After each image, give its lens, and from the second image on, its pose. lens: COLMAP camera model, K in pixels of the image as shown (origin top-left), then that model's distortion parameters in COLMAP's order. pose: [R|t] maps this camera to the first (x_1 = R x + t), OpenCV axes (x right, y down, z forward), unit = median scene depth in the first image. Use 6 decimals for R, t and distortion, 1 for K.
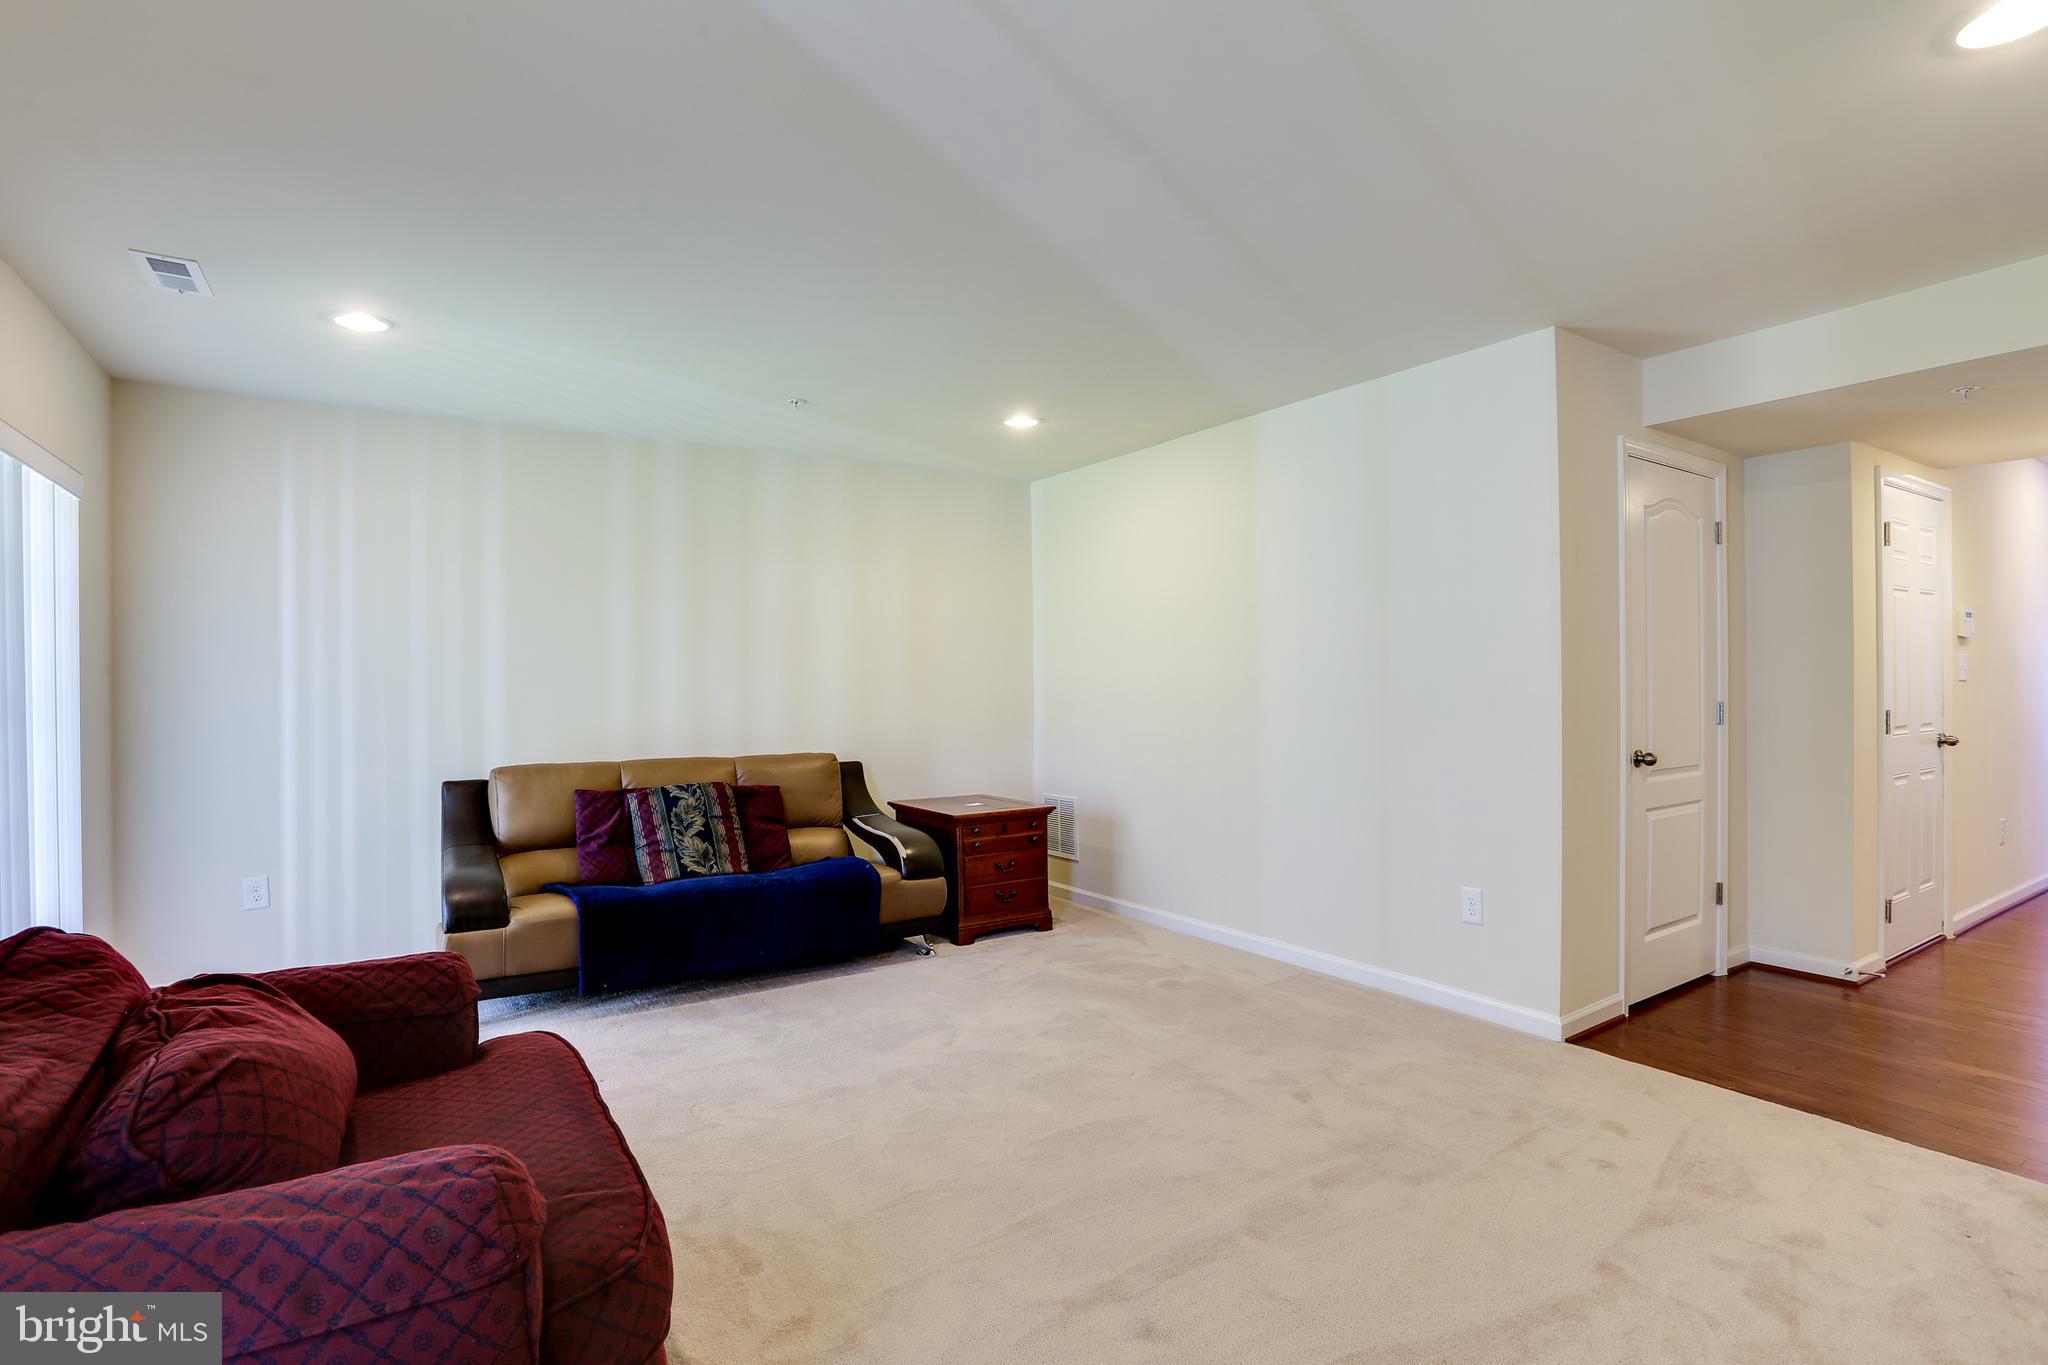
lens RADIAL K [[1020.5, 0, 1024.0], [0, 1020.5, 682.5], [0, 0, 1]] dist [-0.084405, 0.000020]
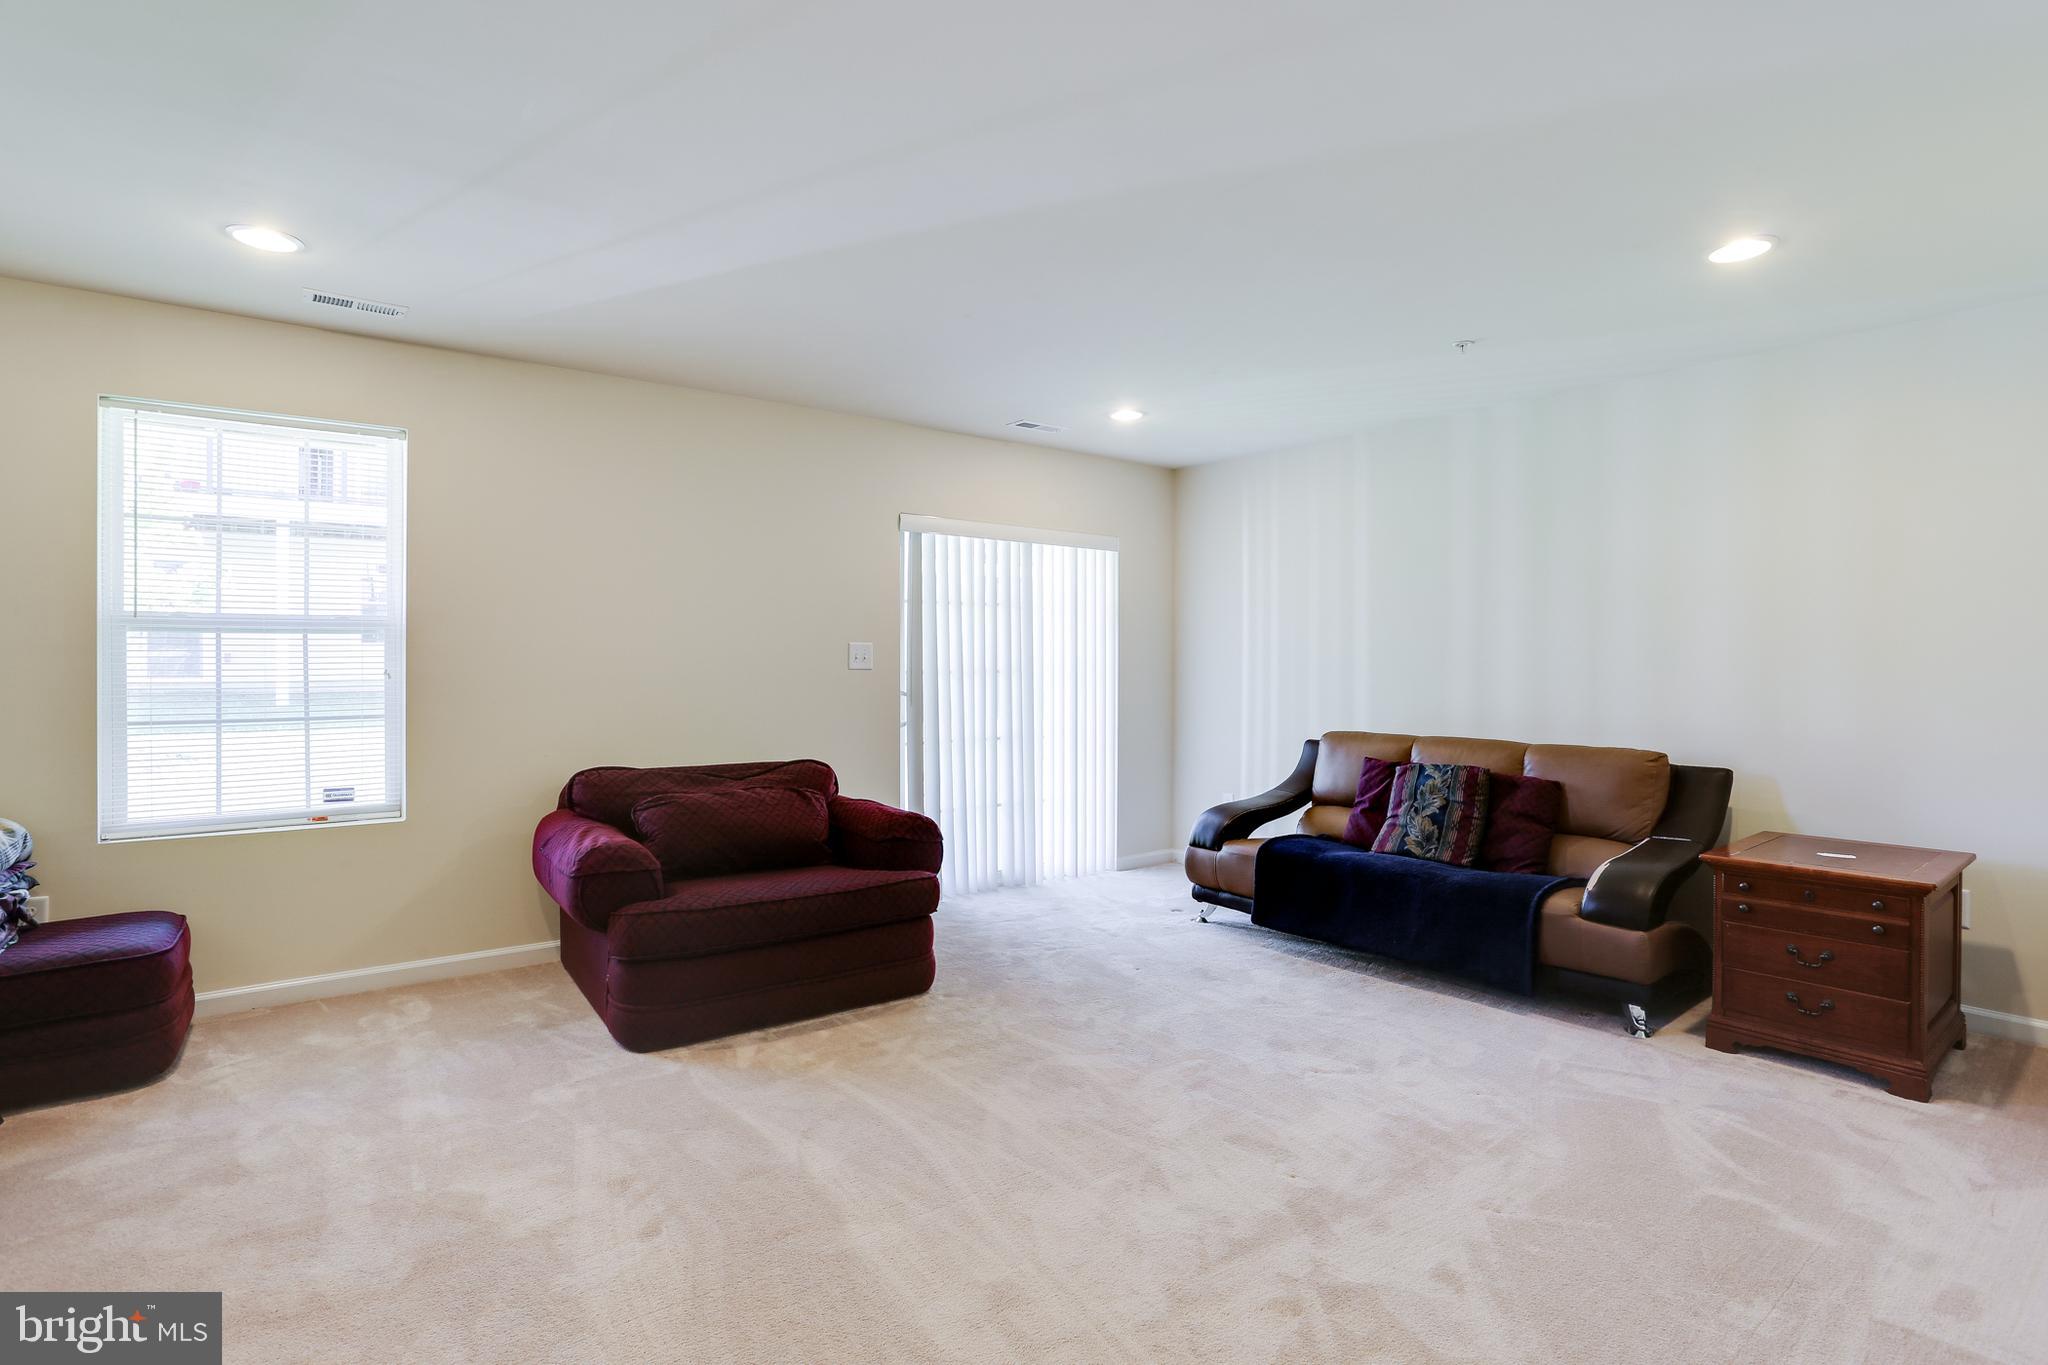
lens RADIAL K [[990.5, 0, 1025.1], [0, 990.5, 673.1], [0, 0, 1]] dist [0.000209, 0.000608]
pose [[0.088370, 0.015016, -0.995975, 0.607673], [0.005151, 0.999866, 0.015532, -0.005379], [0.996074, -0.006502, 0.088281, 0.531042]]
